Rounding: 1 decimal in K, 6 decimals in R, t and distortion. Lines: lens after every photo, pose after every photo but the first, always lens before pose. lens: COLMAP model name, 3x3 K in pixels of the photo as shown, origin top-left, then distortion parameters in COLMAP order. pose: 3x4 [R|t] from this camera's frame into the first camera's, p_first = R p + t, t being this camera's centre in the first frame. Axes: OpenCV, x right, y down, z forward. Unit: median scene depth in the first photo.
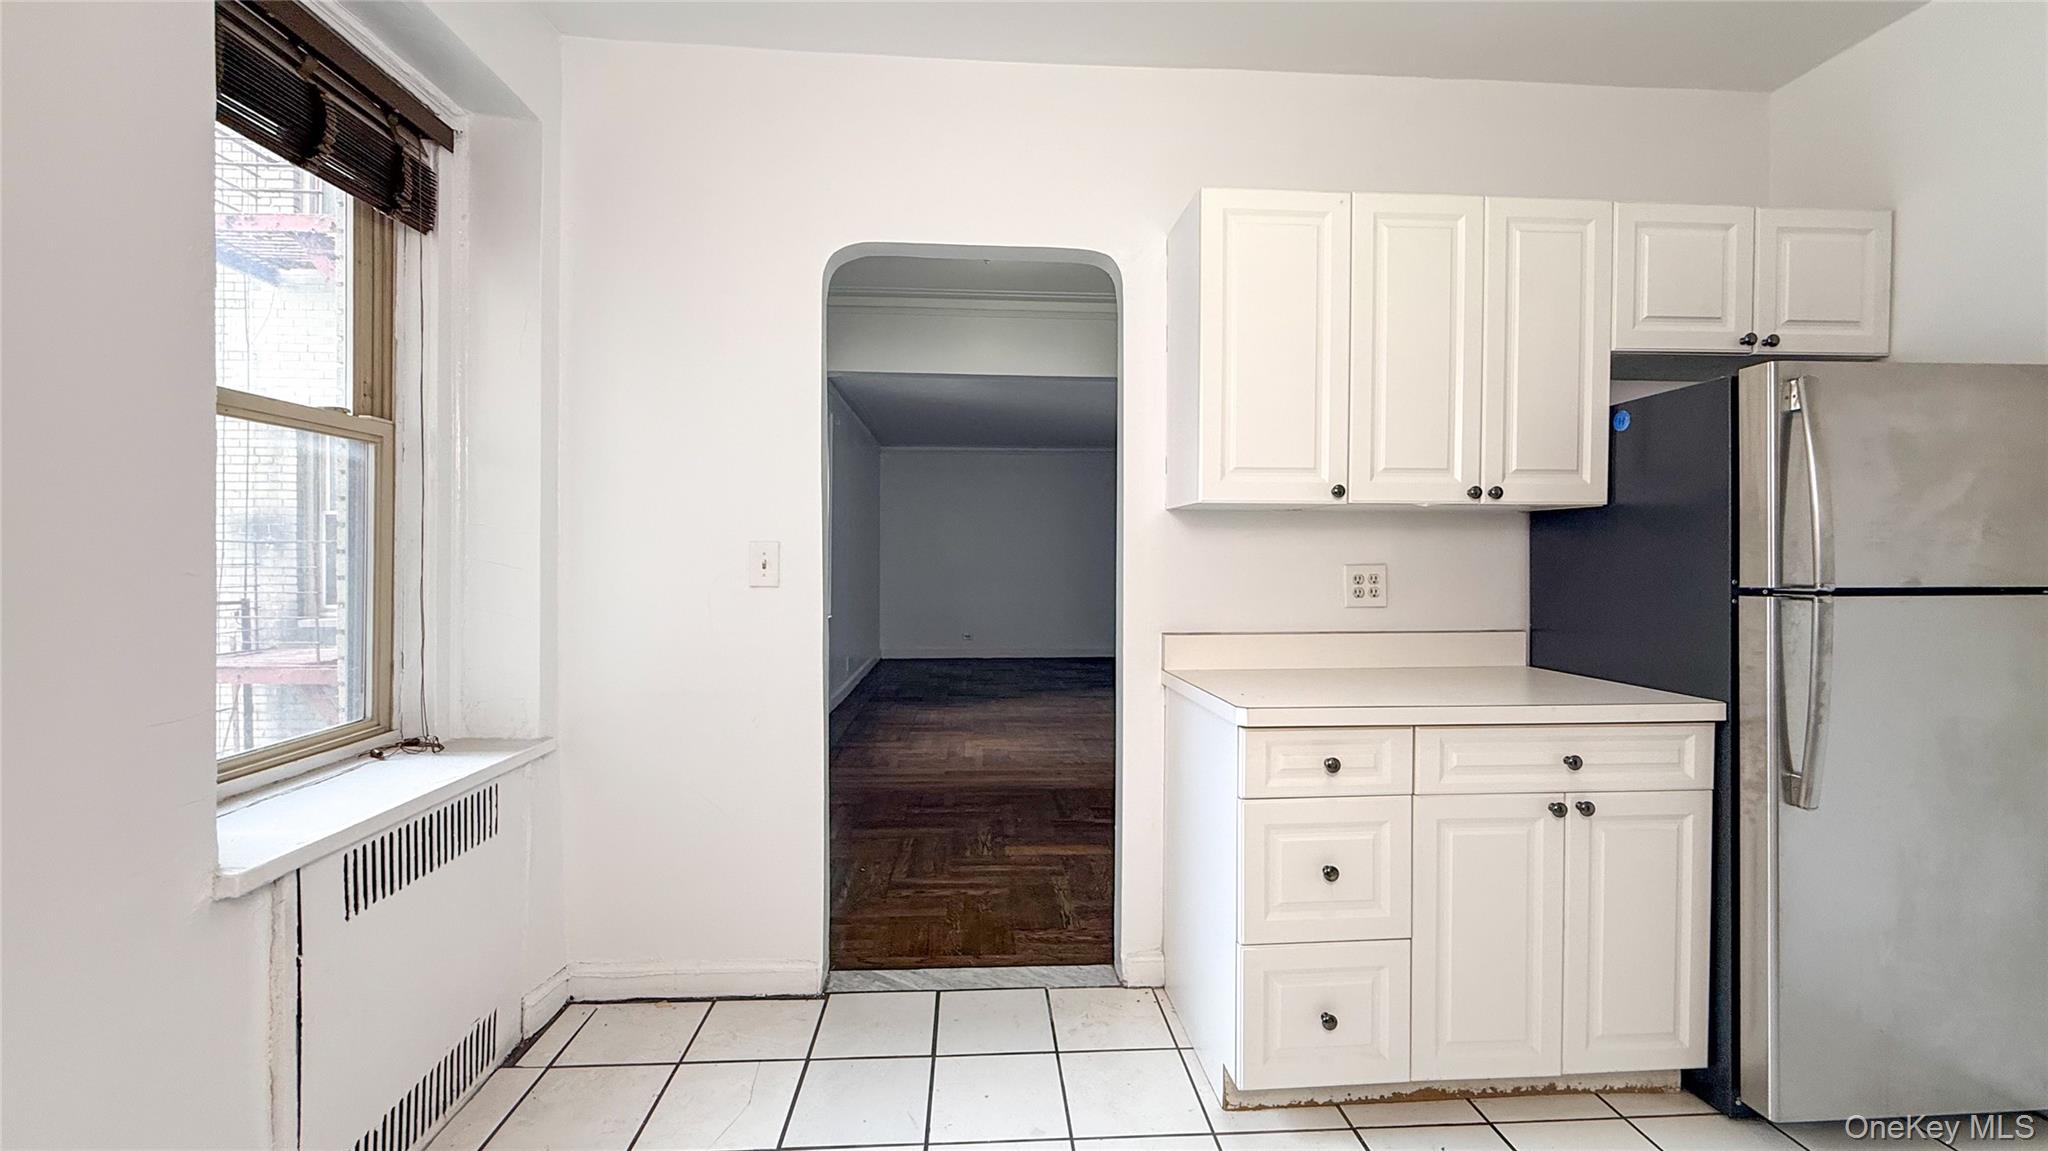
lens RADIAL K [[827.1, 0, 1023.2], [0, 827.1, 574.3], [0, 0, 1]] dist [0.000314, -0.000188]
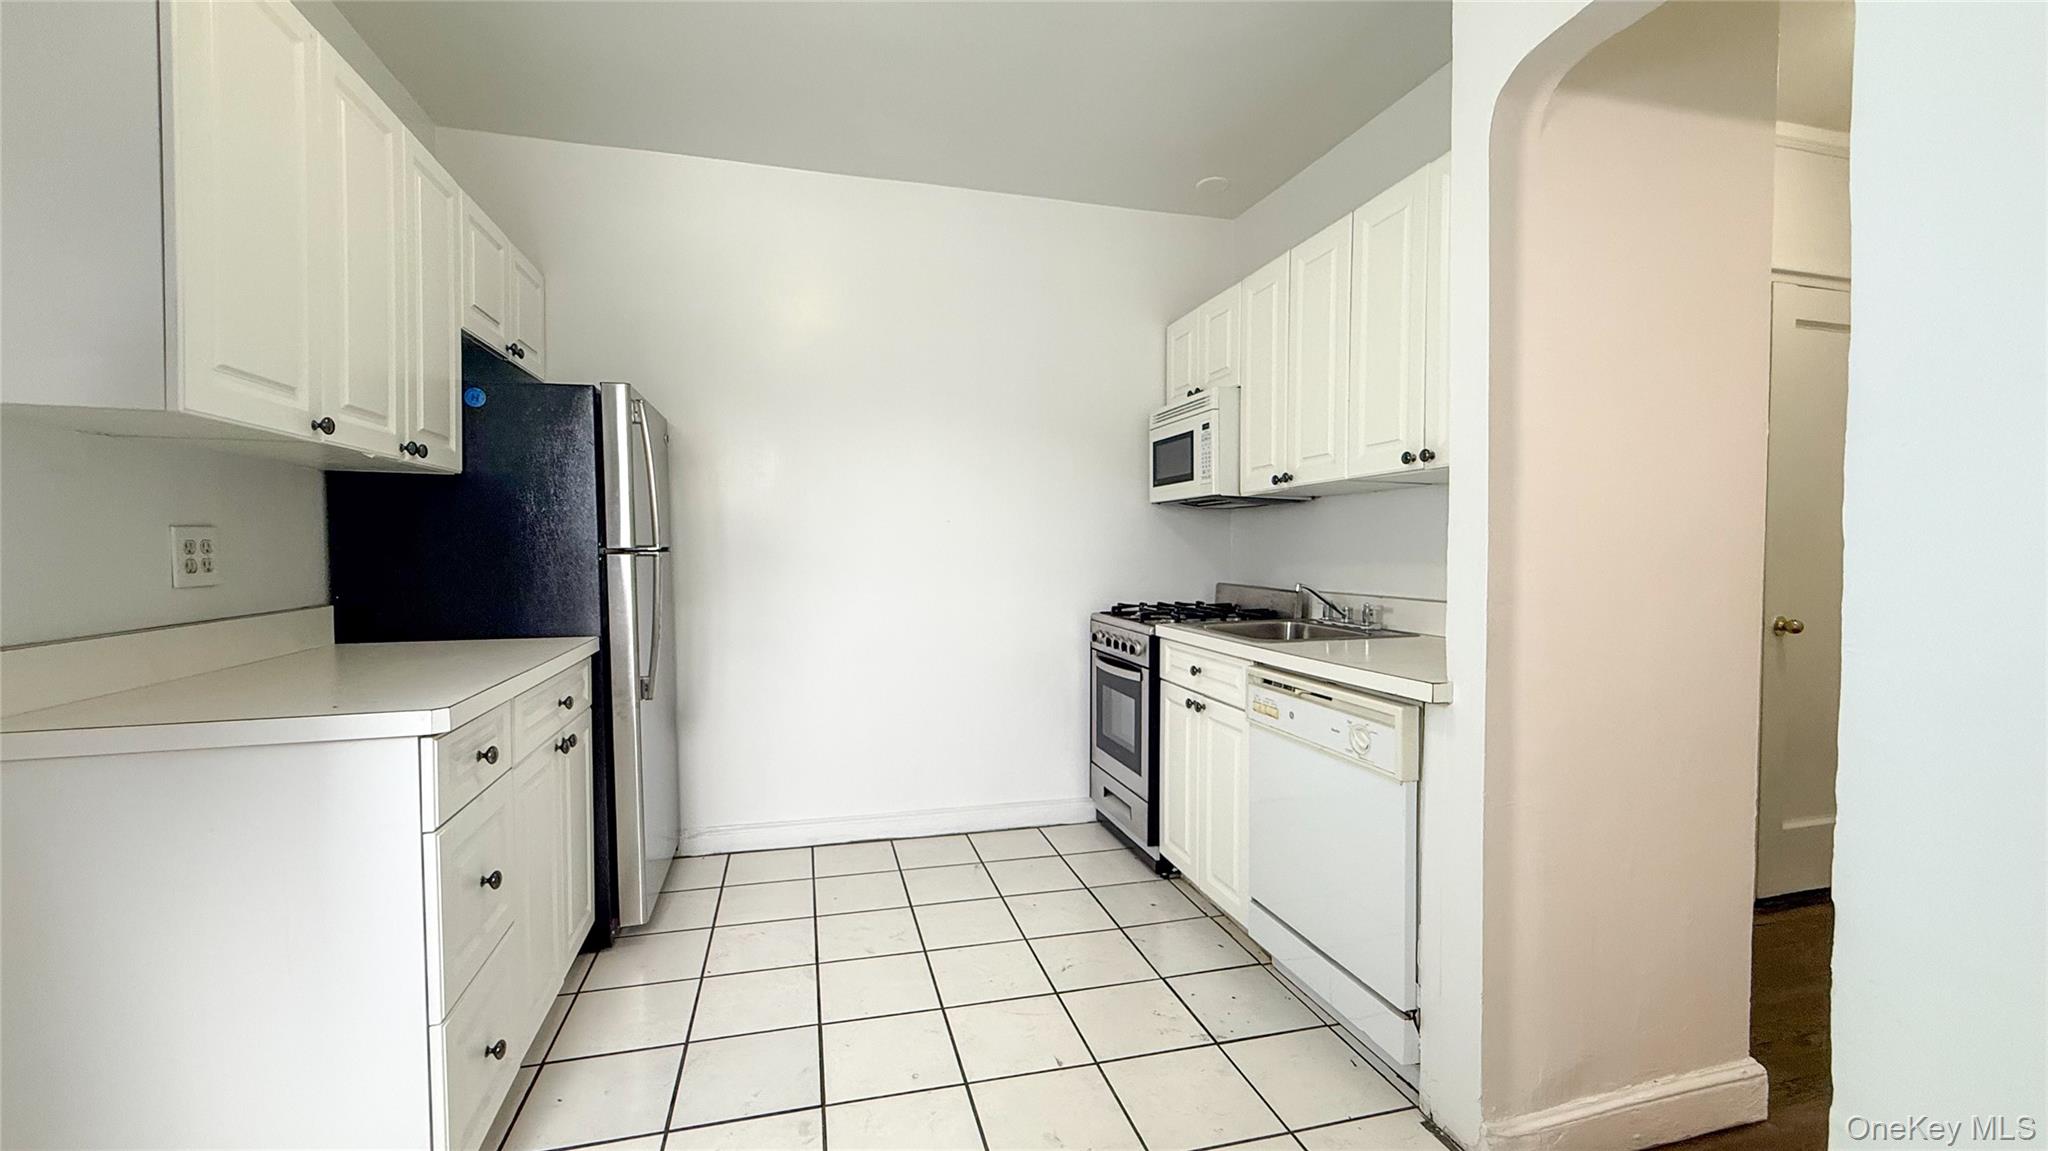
lens RADIAL K [[827.1, 0, 1023.2], [0, 827.1, 574.3], [0, 0, 1]] dist [0.000314, -0.000188]
pose [[-0.195724, -0.033684, 0.980080, -0.439872], [0.015793, 0.999172, 0.037494, 0.014847], [-0.980532, 0.022817, -0.195030, 0.476631]]
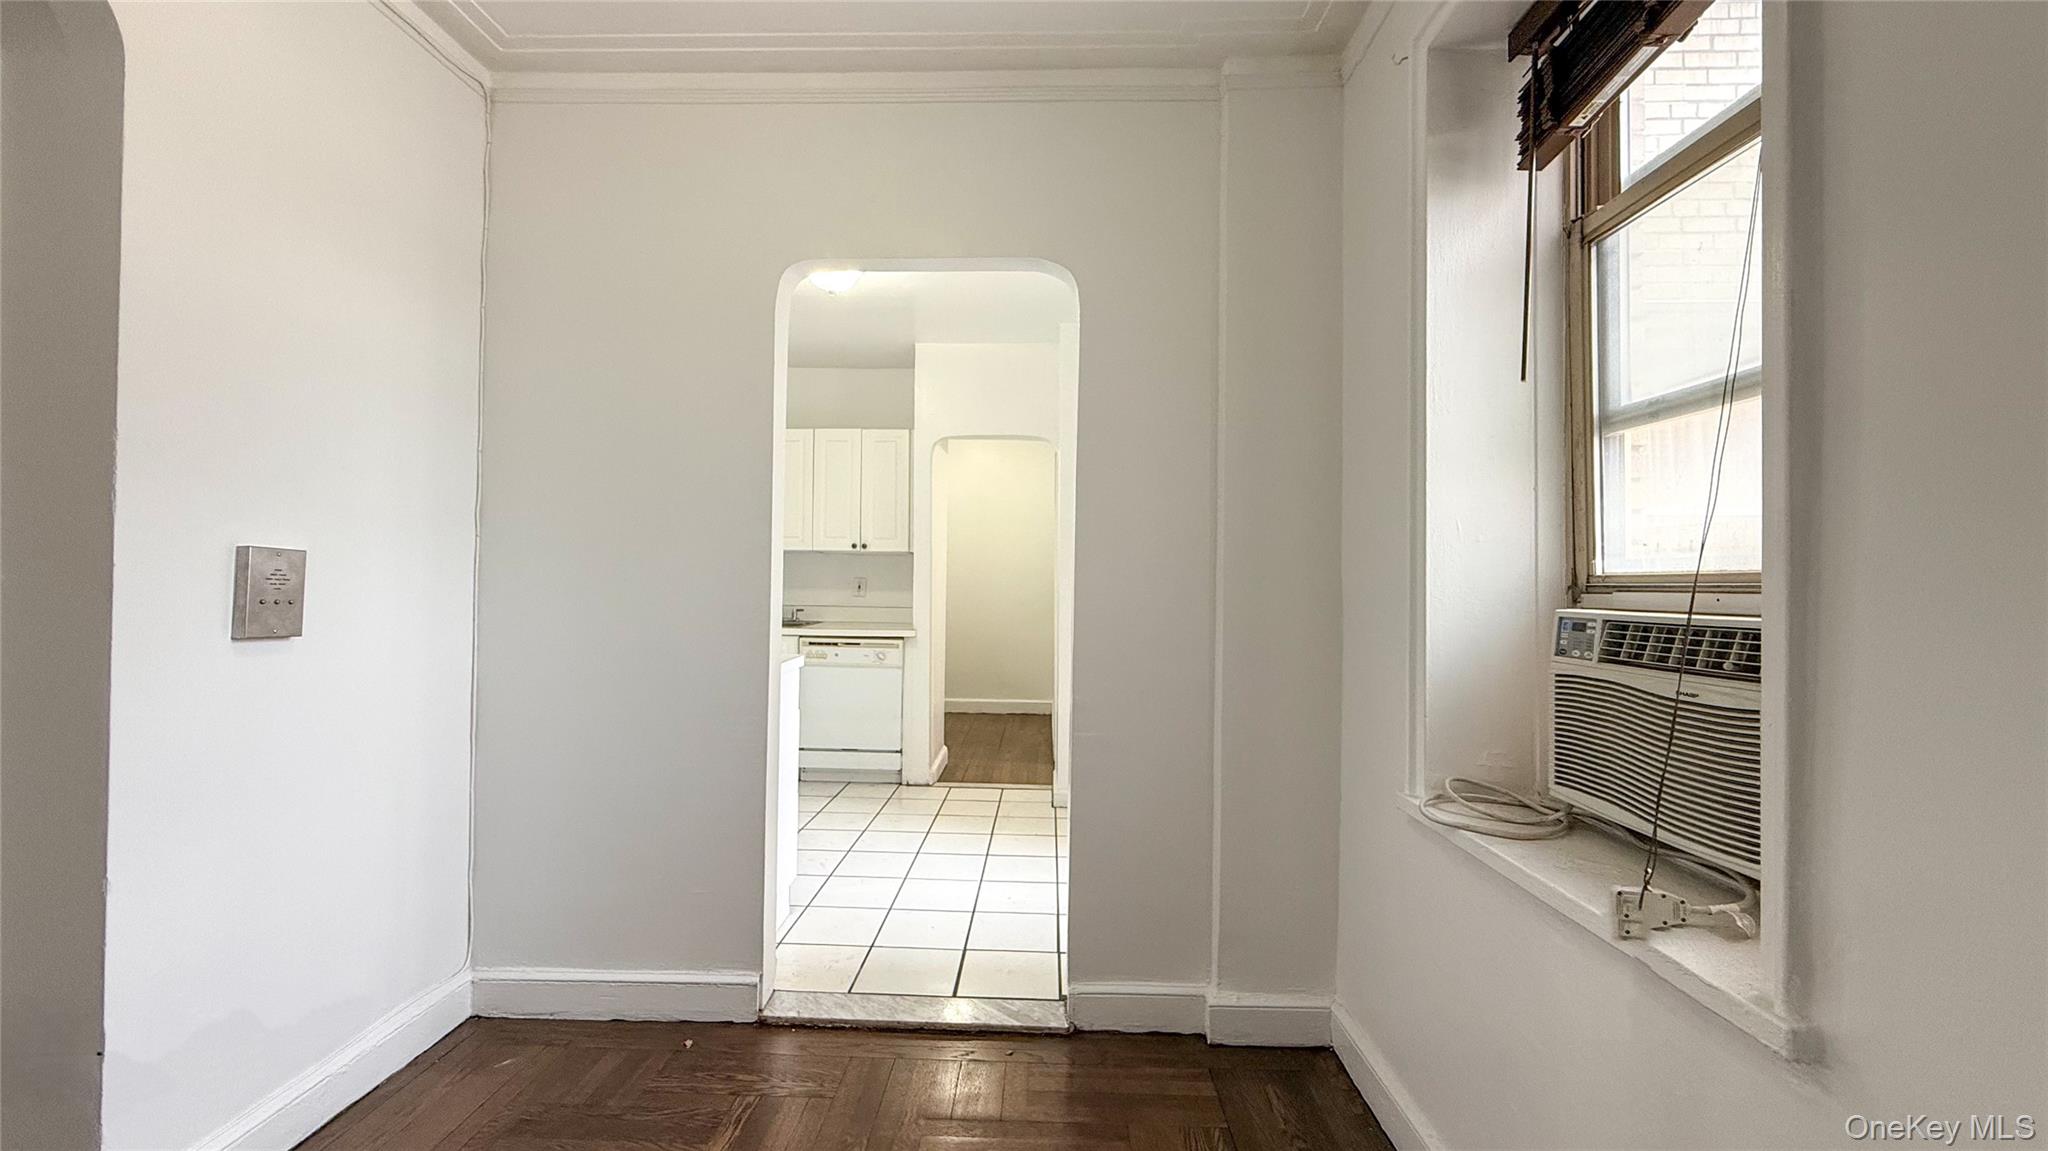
lens RADIAL K [[827.1, 0, 1023.2], [0, 827.1, 574.3], [0, 0, 1]] dist [0.000314, -0.000188]
pose [[-0.995150, -0.020539, 0.096205, -0.294347], [-0.019559, 0.999747, 0.011122, -0.028218], [-0.096409, 0.009186, -0.995299, 1.990585]]
